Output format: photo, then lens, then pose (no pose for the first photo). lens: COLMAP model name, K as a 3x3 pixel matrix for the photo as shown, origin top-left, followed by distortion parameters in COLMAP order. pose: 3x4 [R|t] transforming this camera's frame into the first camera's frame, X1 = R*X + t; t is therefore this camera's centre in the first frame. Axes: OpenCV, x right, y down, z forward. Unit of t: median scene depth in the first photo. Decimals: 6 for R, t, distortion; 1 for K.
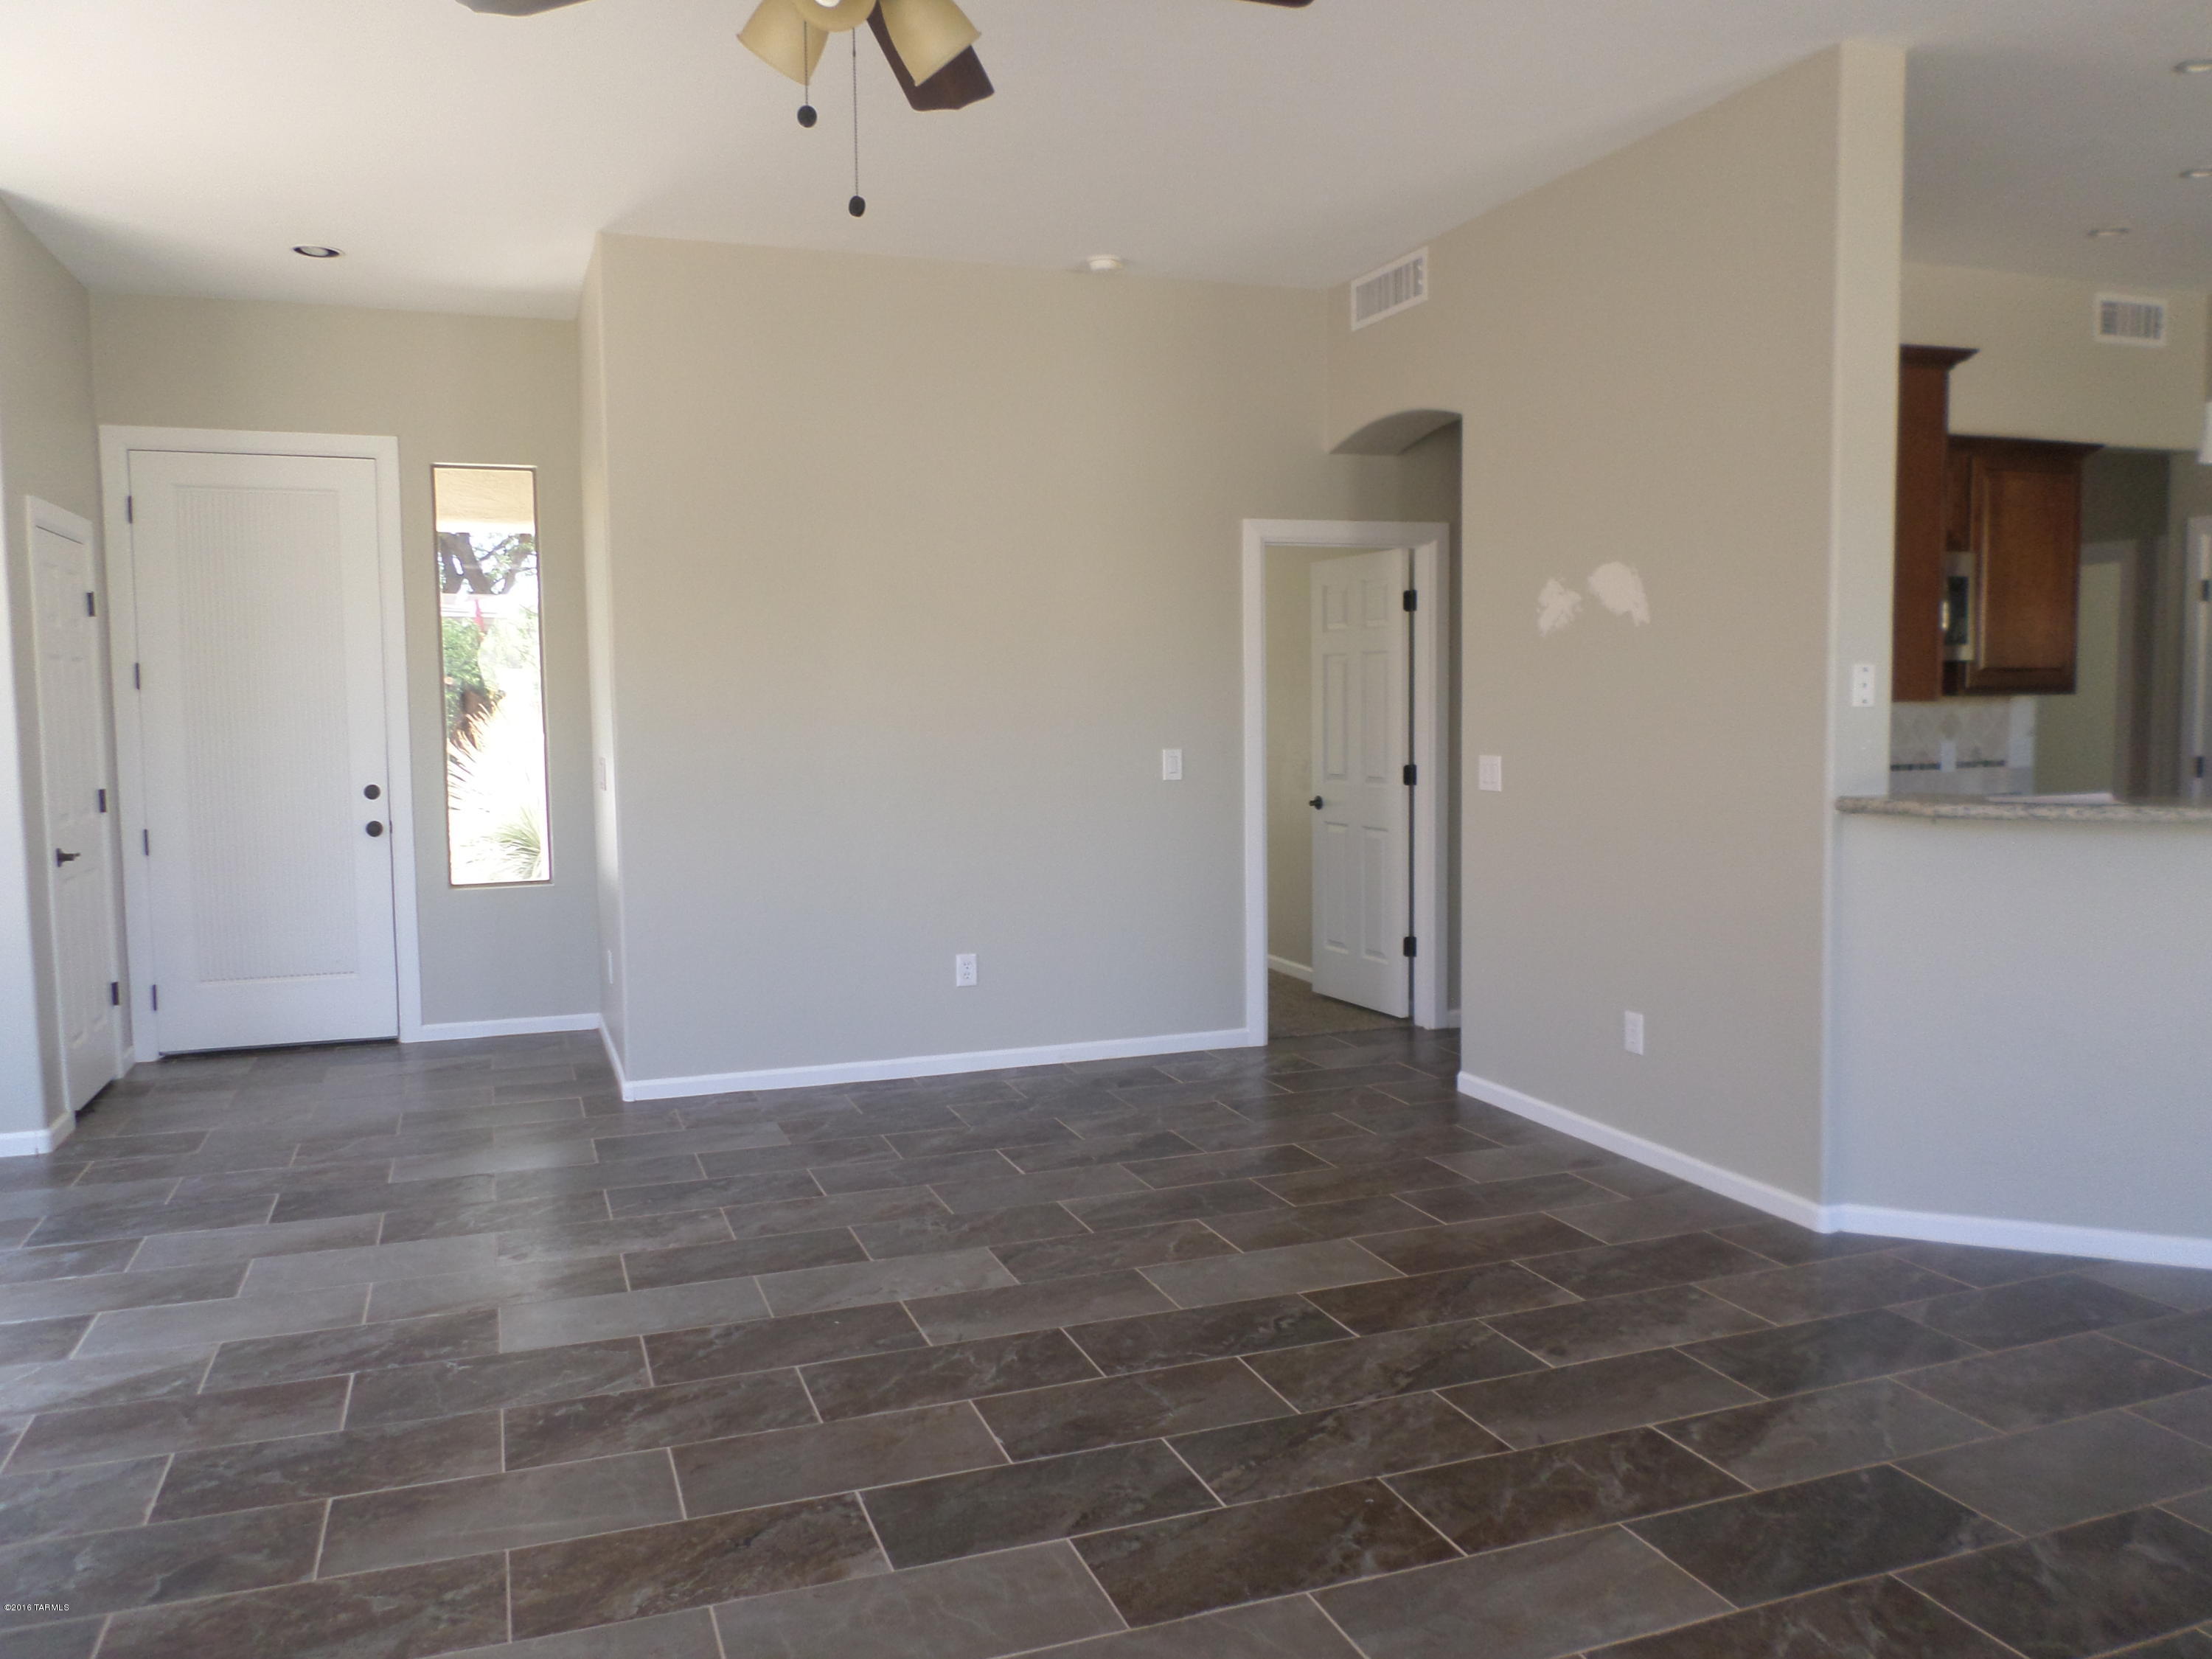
lens RADIAL K [[1676.9, 0, 1099.5], [0, 1676.9, 824.1], [0, 0, 1]] dist [-0.015412, -0.007375]
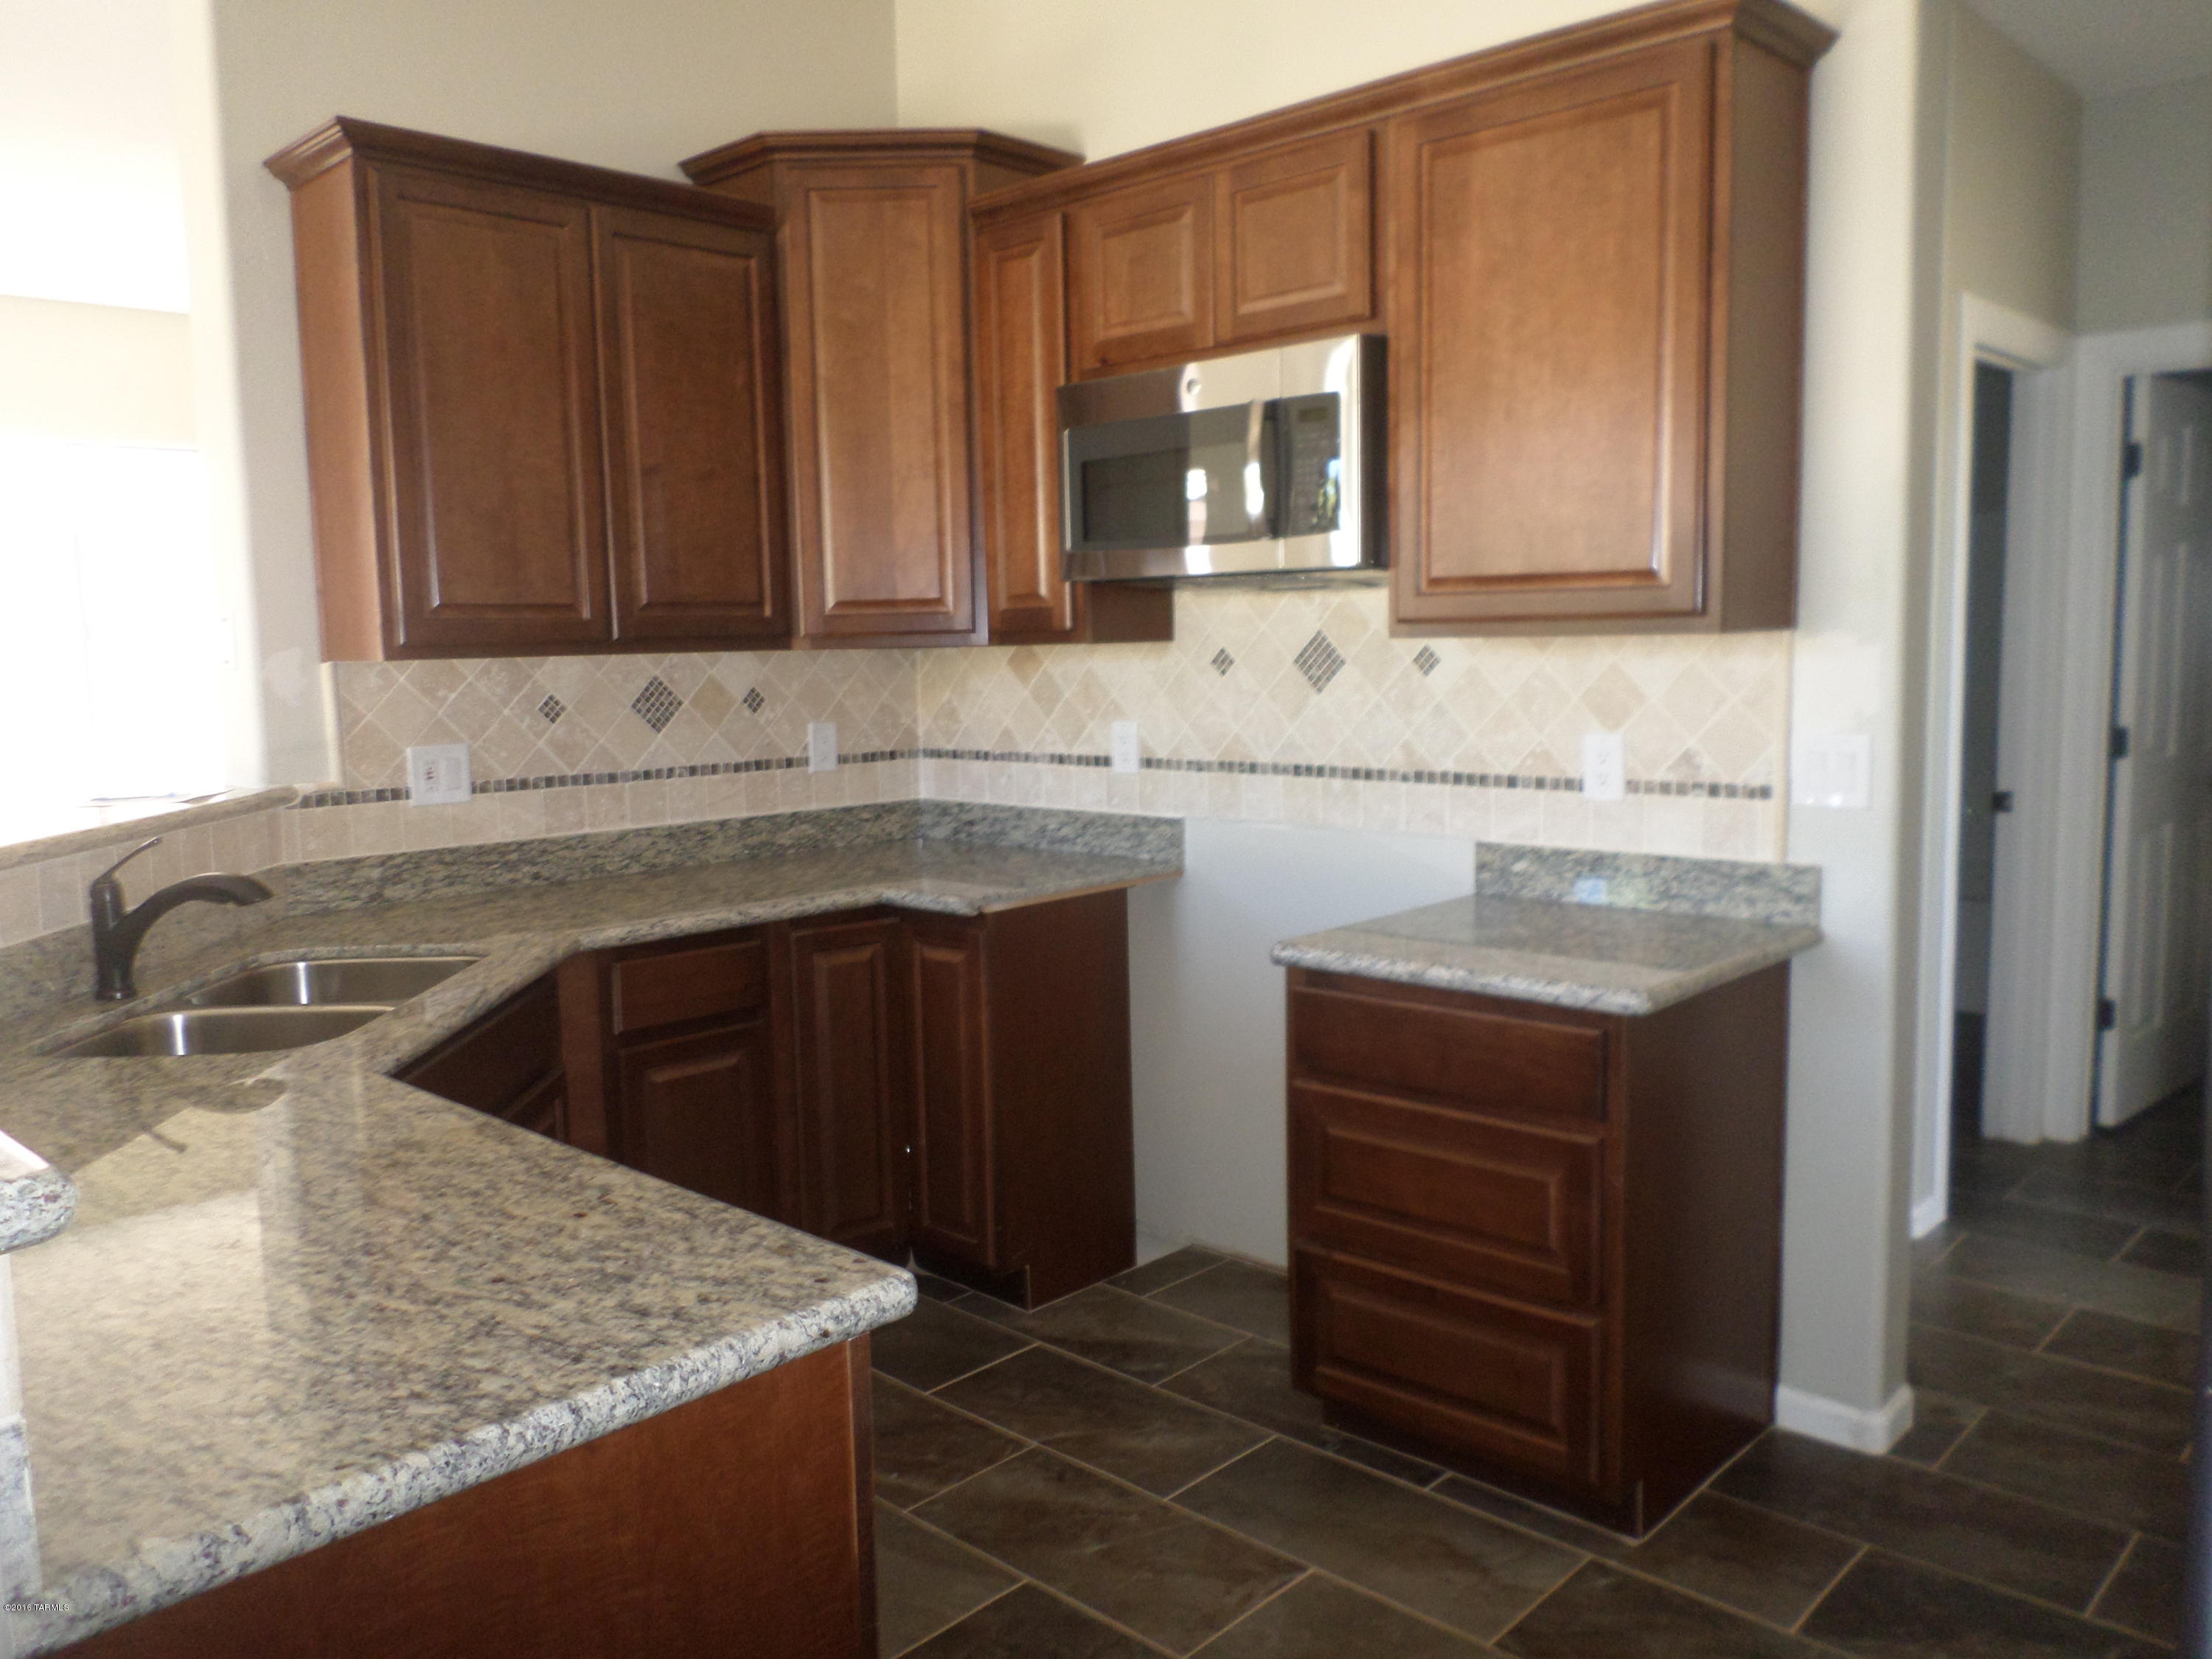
lens RADIAL K [[1676.9, 0, 1104.0], [0, 1676.9, 835.0], [0, 0, 1]] dist [-0.015412, -0.007375]
pose [[0.437786, 0.109923, -0.892334, 1.522071], [-0.054463, 0.993918, 0.095717, -0.102951], [0.897428, 0.006696, 0.441110, 1.182874]]
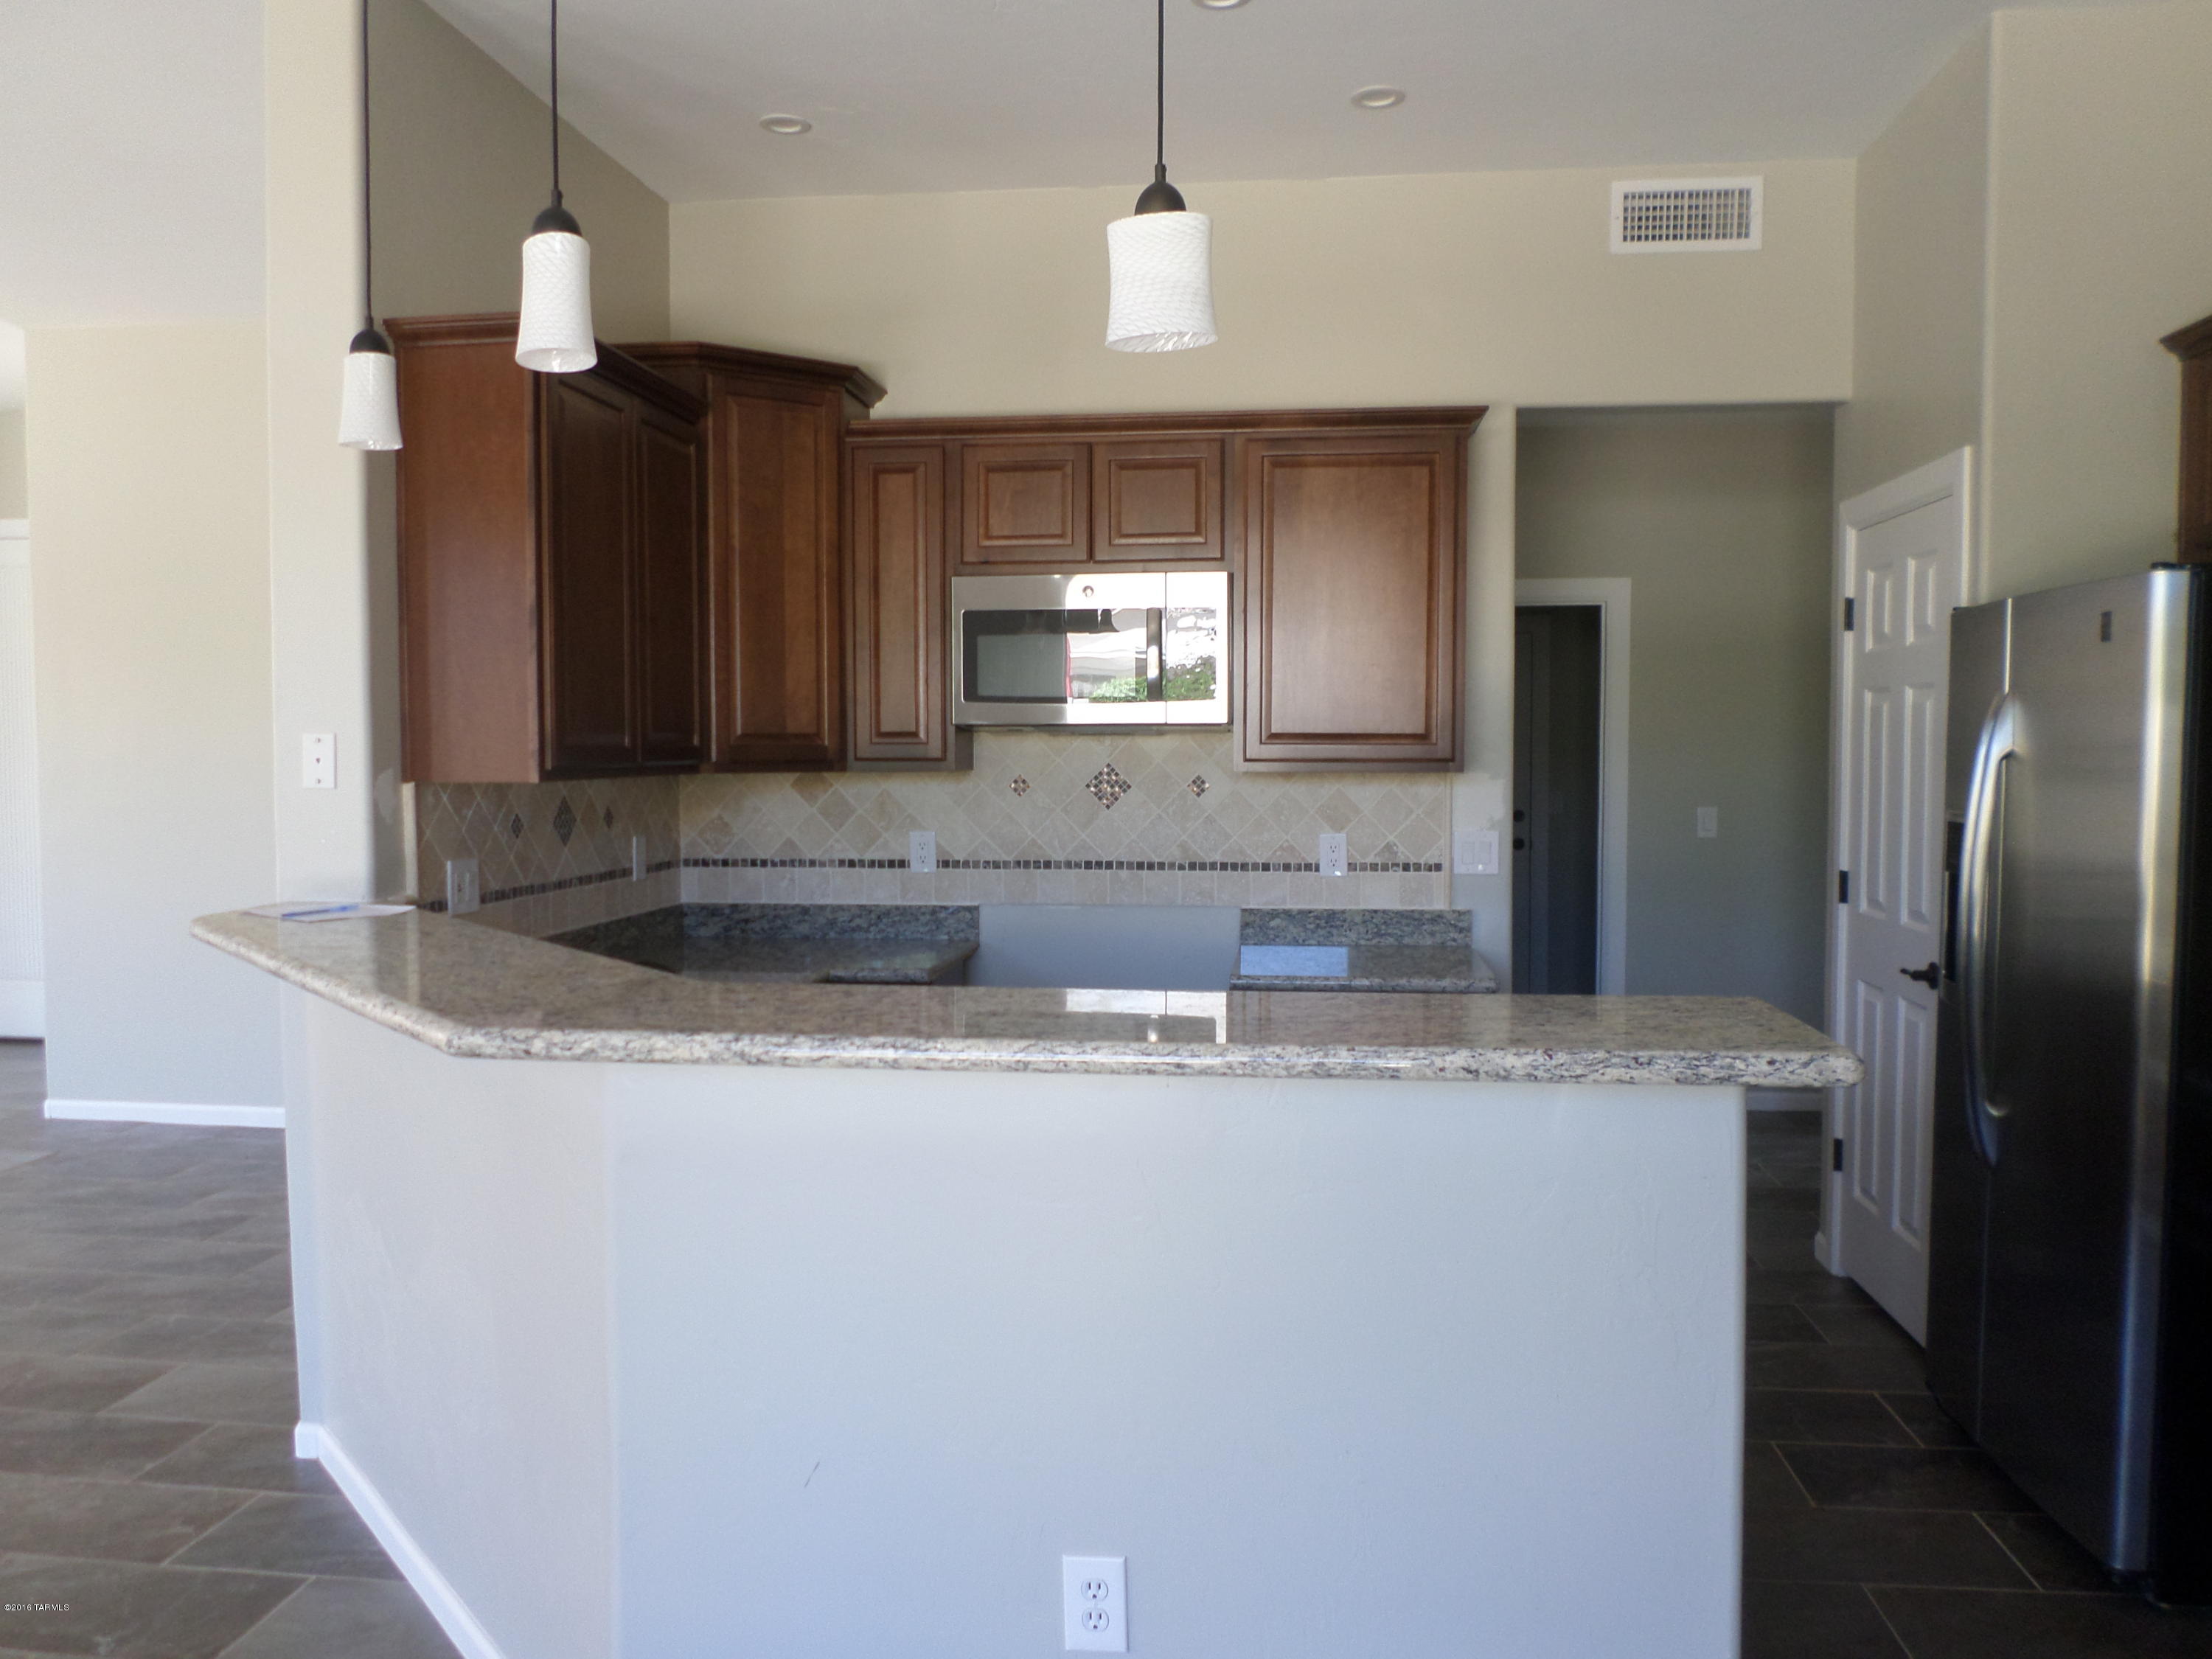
lens RADIAL K [[1676.9, 0, 1106.3], [0, 1676.9, 828.9], [0, 0, 1]] dist [-0.015412, -0.007375]
pose [[0.891590, 0.037028, -0.451327, 1.316021], [-0.046681, 0.998857, -0.010270, -0.069670], [0.450431, 0.030225, 0.892300, 0.547617]]
